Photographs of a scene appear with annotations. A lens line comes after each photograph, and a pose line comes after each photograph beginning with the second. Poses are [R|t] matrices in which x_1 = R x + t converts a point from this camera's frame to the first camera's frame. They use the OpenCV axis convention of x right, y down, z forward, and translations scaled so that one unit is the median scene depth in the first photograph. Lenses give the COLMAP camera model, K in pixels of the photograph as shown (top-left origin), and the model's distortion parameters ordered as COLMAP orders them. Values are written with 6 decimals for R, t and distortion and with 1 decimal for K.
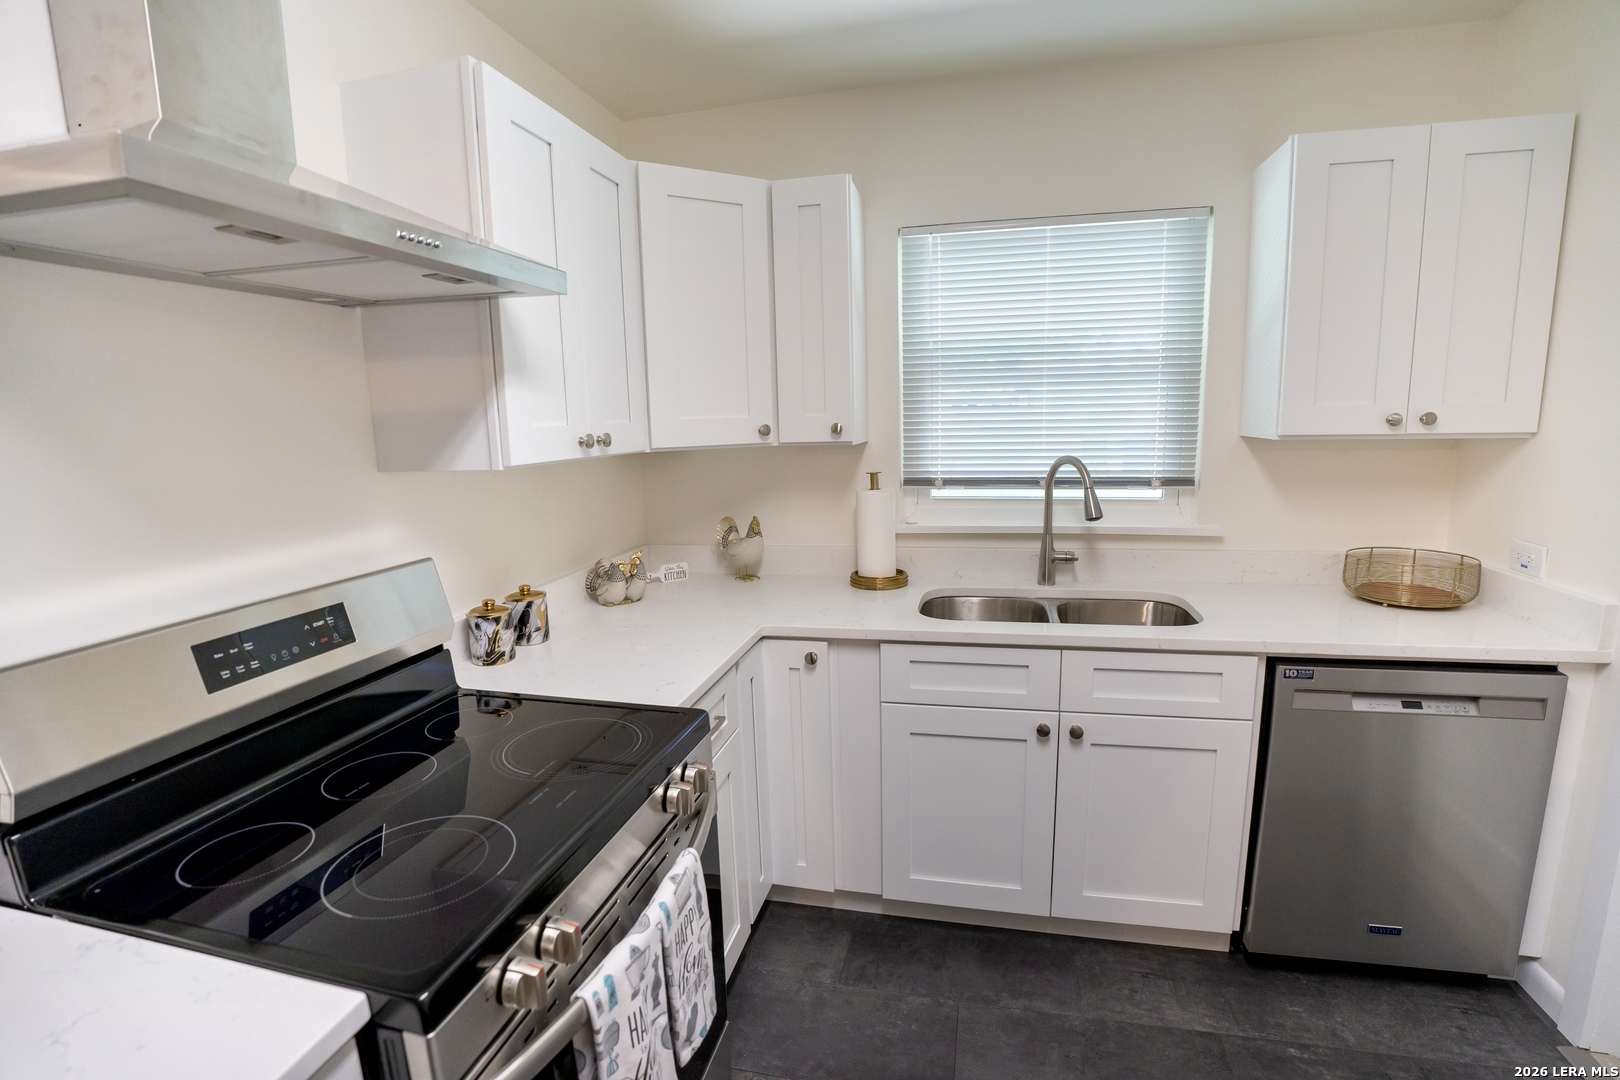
lens RADIAL K [[758.5, 0, 812.1], [0, 758.5, 548.2], [0, 0, 1]] dist [-0.077425, 0.019498]
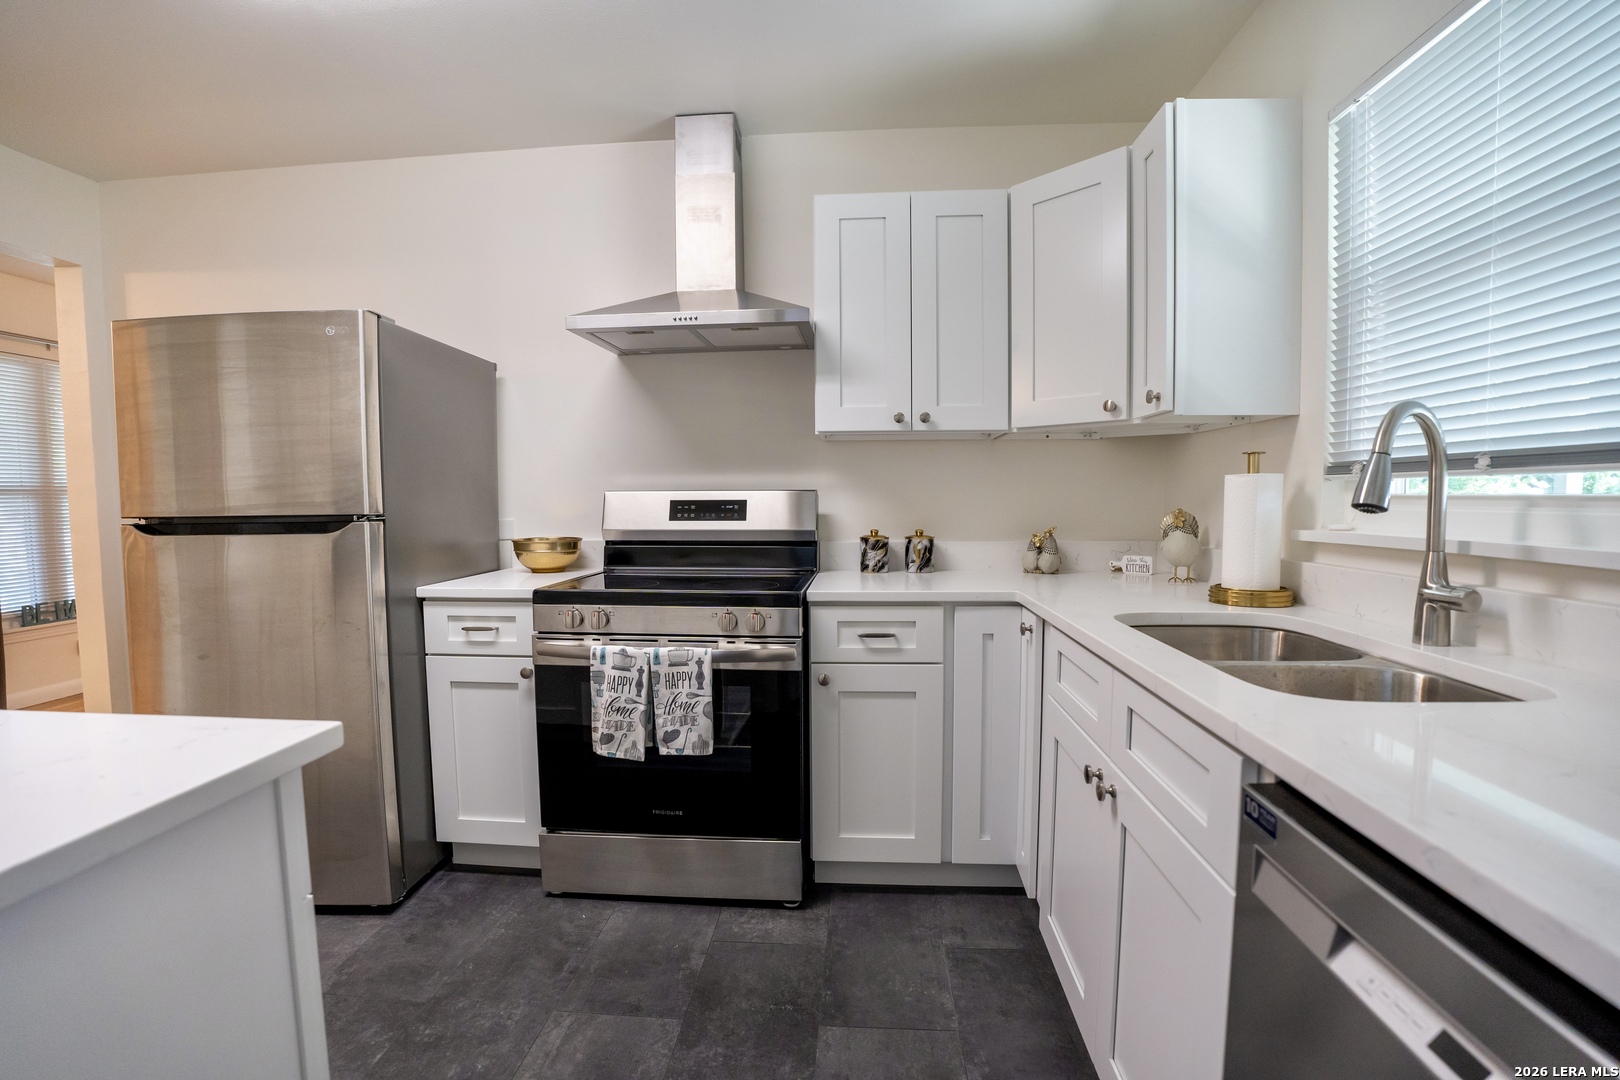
lens RADIAL K [[758.5, 0, 812.1], [0, 758.5, 548.2], [0, 0, 1]] dist [-0.077425, 0.019498]
pose [[0.156053, 0.090714, -0.983574, 0.916897], [-0.171177, 0.983191, 0.063520, 0.027226], [0.972803, 0.158453, 0.168958, 0.560026]]
